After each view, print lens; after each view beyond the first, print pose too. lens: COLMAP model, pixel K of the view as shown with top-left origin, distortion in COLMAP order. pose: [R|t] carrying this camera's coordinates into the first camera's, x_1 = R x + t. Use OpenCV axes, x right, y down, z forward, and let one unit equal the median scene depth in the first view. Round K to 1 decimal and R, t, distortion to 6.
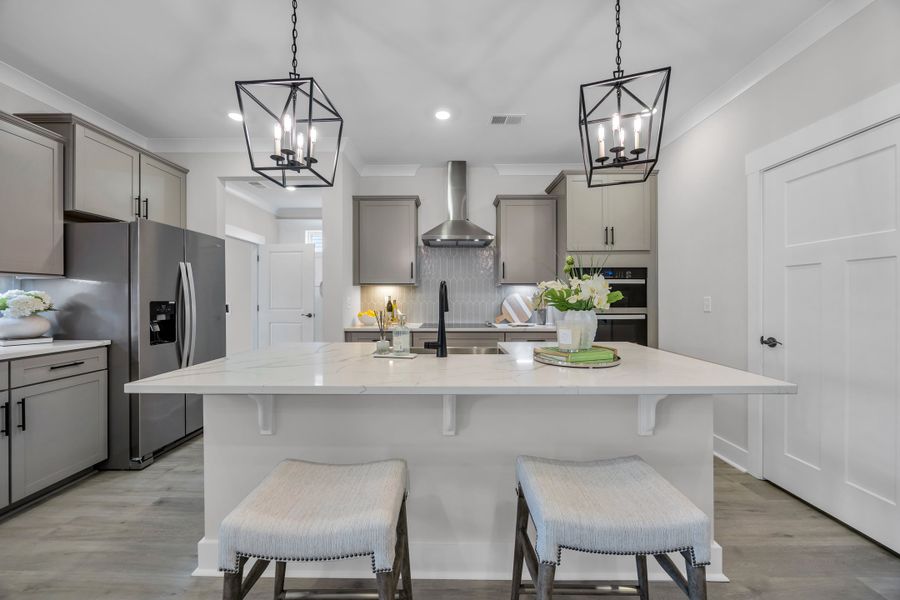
lens RADIAL K [[340.7, 0, 449.1], [0, 340.7, 298.9], [0, 0, 1]] dist [-0.003863, -0.000744]
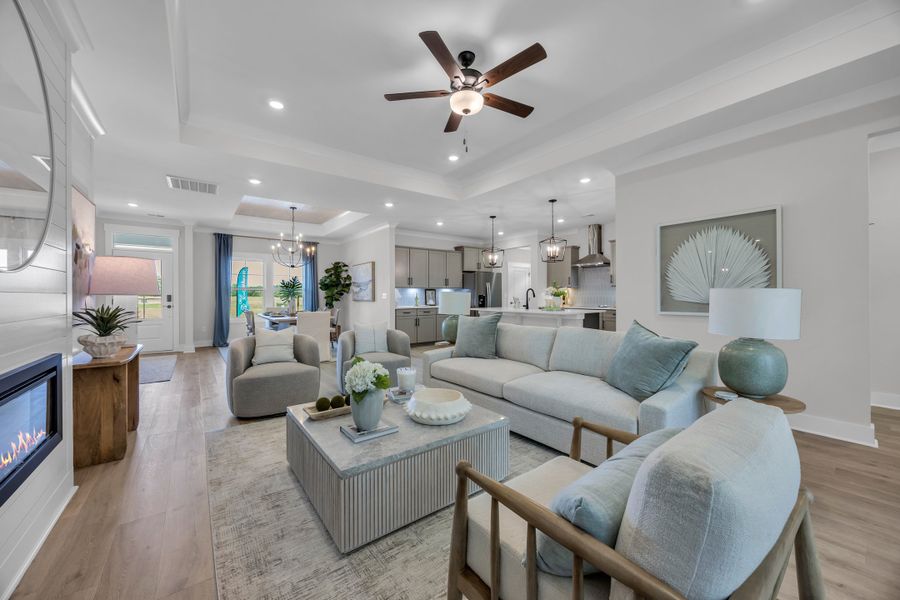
lens RADIAL K [[340.7, 0, 449.1], [0, 340.7, 298.9], [0, 0, 1]] dist [-0.003863, -0.000744]
pose [[0.603535, 0.005670, -0.797316, 1.802552], [0.001609, 0.999964, 0.008329, 0.018561], [0.797335, -0.006310, 0.603504, -1.412511]]
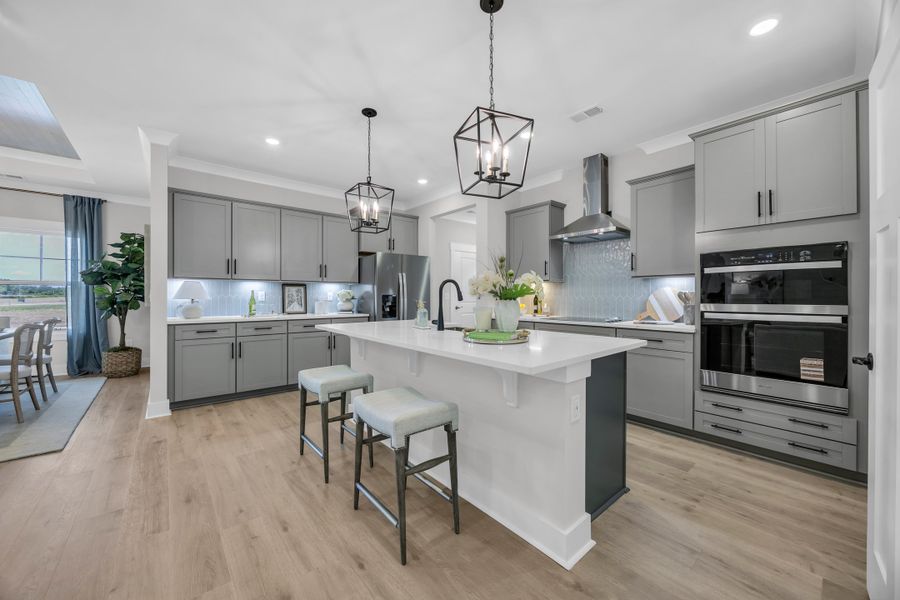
lens RADIAL K [[340.7, 0, 449.1], [0, 340.7, 298.9], [0, 0, 1]] dist [-0.003863, -0.000744]
pose [[0.647008, 0.006588, -0.762455, 0.851037], [-0.003010, 0.999977, 0.006086, 0.017031], [0.762477, -0.001642, 0.647013, 0.053648]]
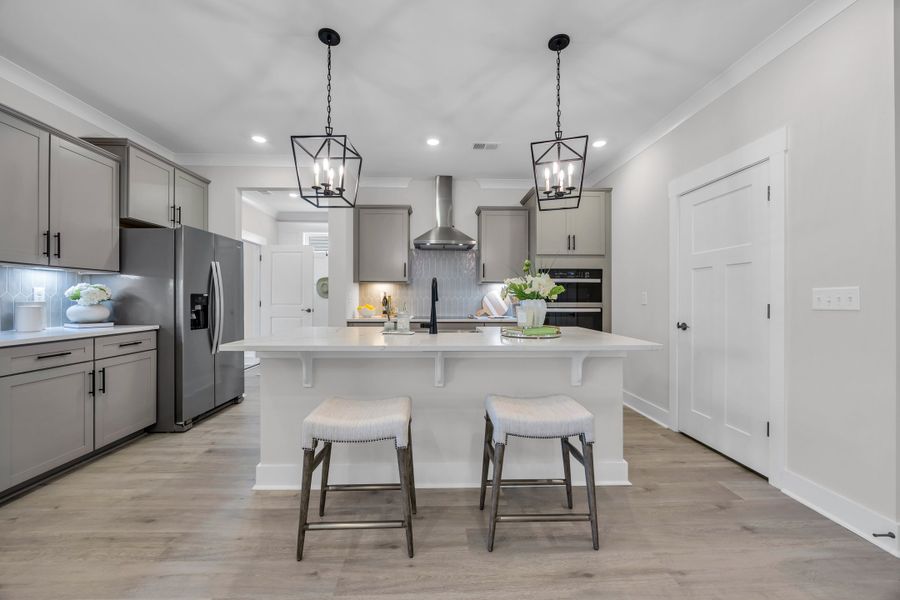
lens RADIAL K [[340.7, 0, 449.1], [0, 340.7, 298.9], [0, 0, 1]] dist [-0.003863, -0.000744]
pose [[0.999088, 0.004056, 0.042494, -0.012874], [-0.003988, 0.999991, -0.001686, 0.025017], [-0.042500, 0.001515, 0.999095, -0.258590]]
